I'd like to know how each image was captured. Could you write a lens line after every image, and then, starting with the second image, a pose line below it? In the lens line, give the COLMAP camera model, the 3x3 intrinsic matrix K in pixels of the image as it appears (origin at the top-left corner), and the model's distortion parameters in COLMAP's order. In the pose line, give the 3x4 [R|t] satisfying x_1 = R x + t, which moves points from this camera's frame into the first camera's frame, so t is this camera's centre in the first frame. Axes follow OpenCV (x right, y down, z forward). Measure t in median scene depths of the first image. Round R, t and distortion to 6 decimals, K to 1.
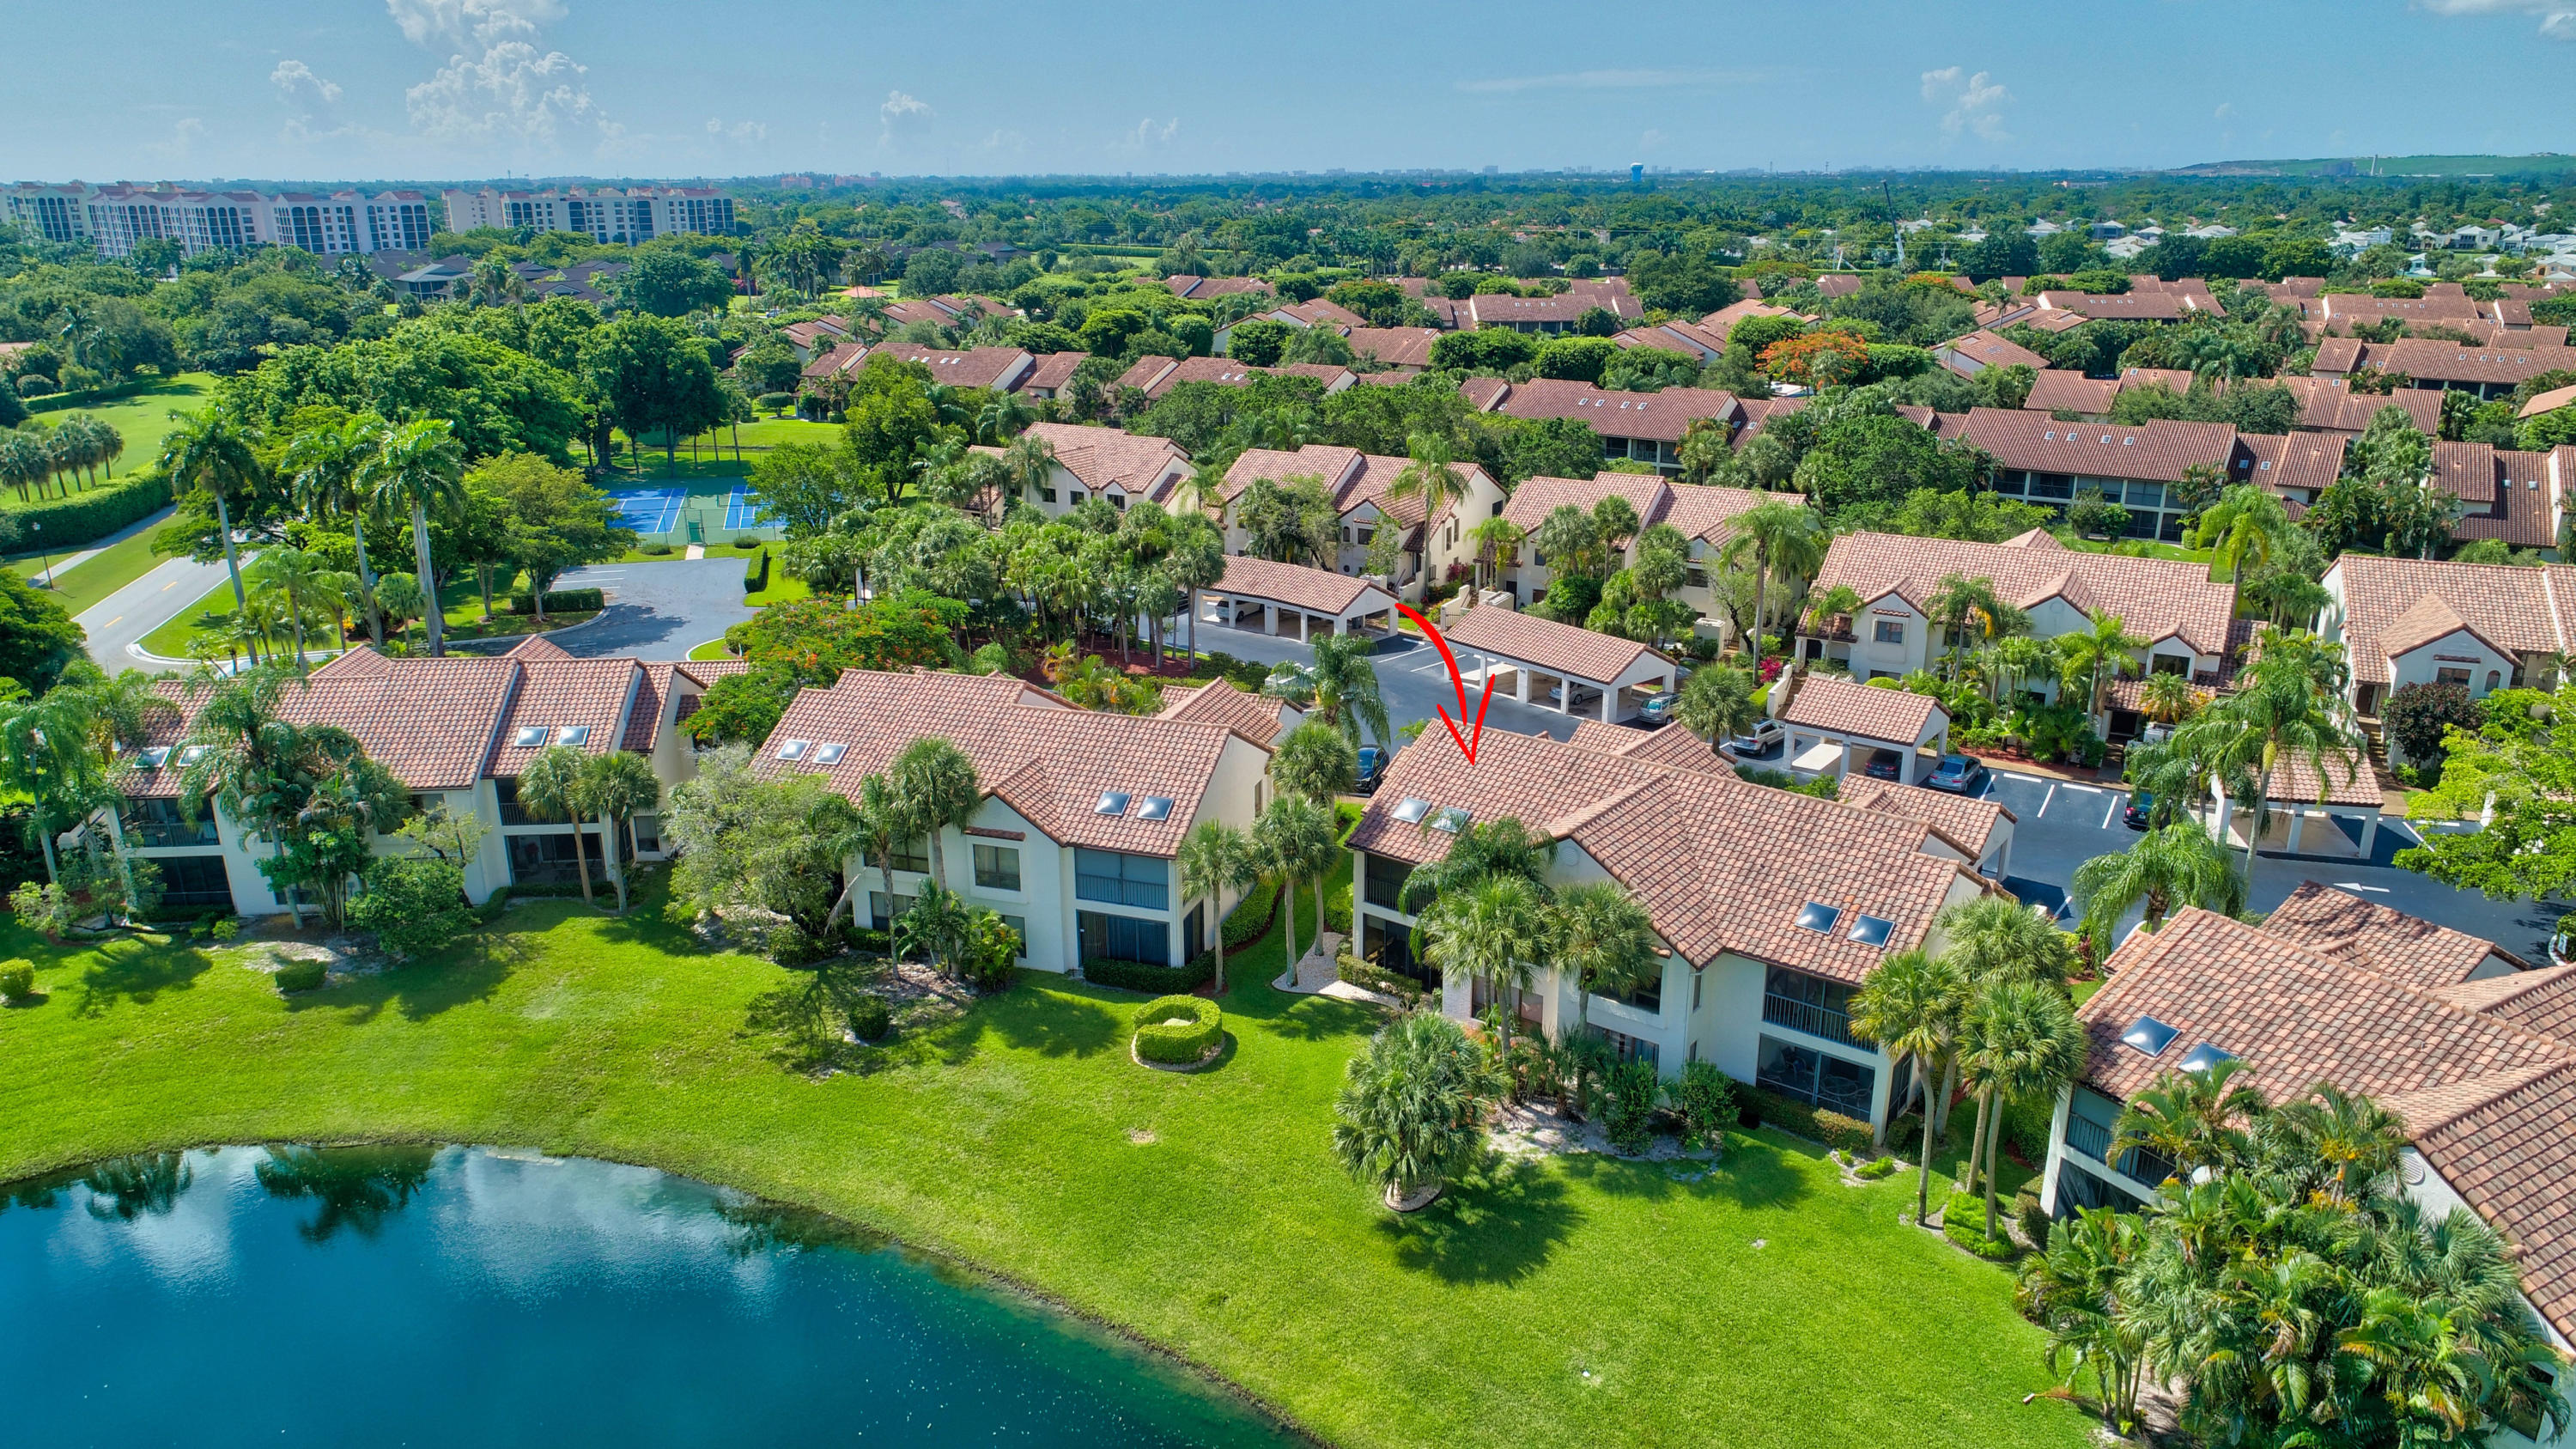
lens RADIAL K [[1722.3, 0, 1290.0], [0, 1722.3, 740.3], [0, 0, 1]] dist [-0.004205, 0.000840]
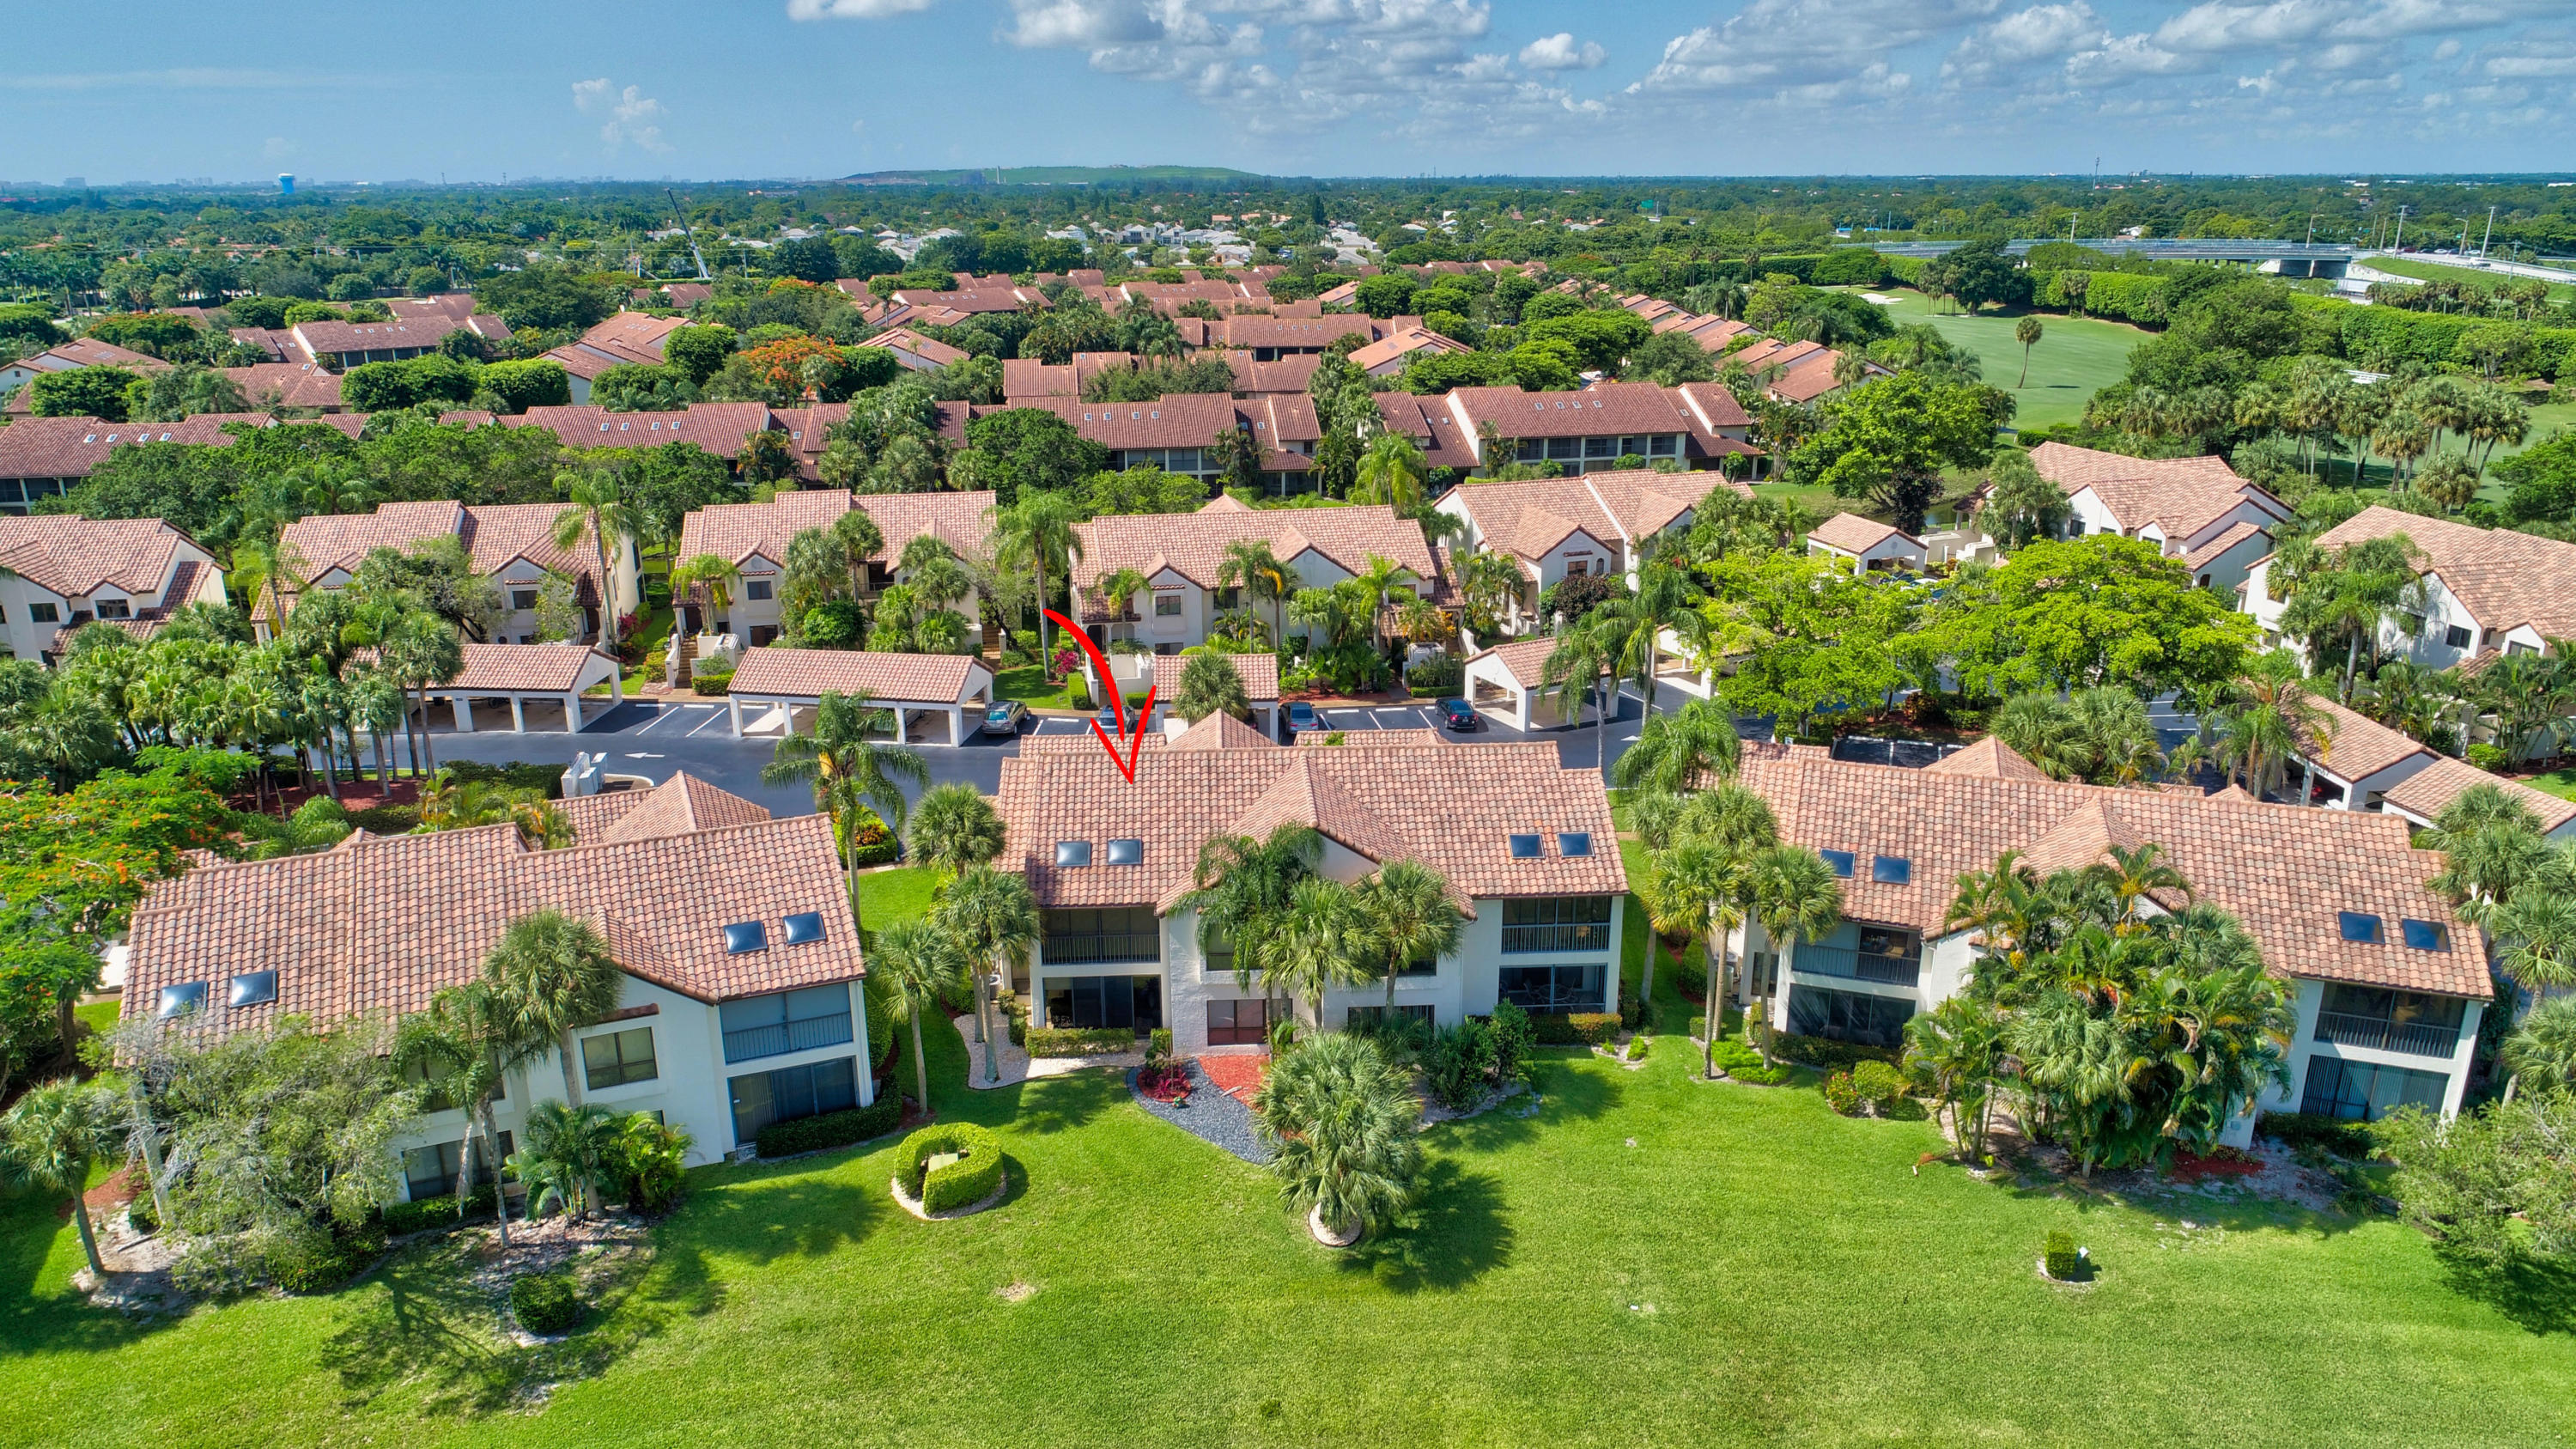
lens RADIAL K [[1722.3, 0, 1294.7], [0, 1722.3, 733.4], [0, 0, 1]] dist [-0.004205, 0.000840]
pose [[0.759009, -0.199597, 0.619731, -0.388502], [0.205439, 0.976644, 0.062939, -0.054596], [-0.617819, 0.079546, 0.782287, 0.198136]]
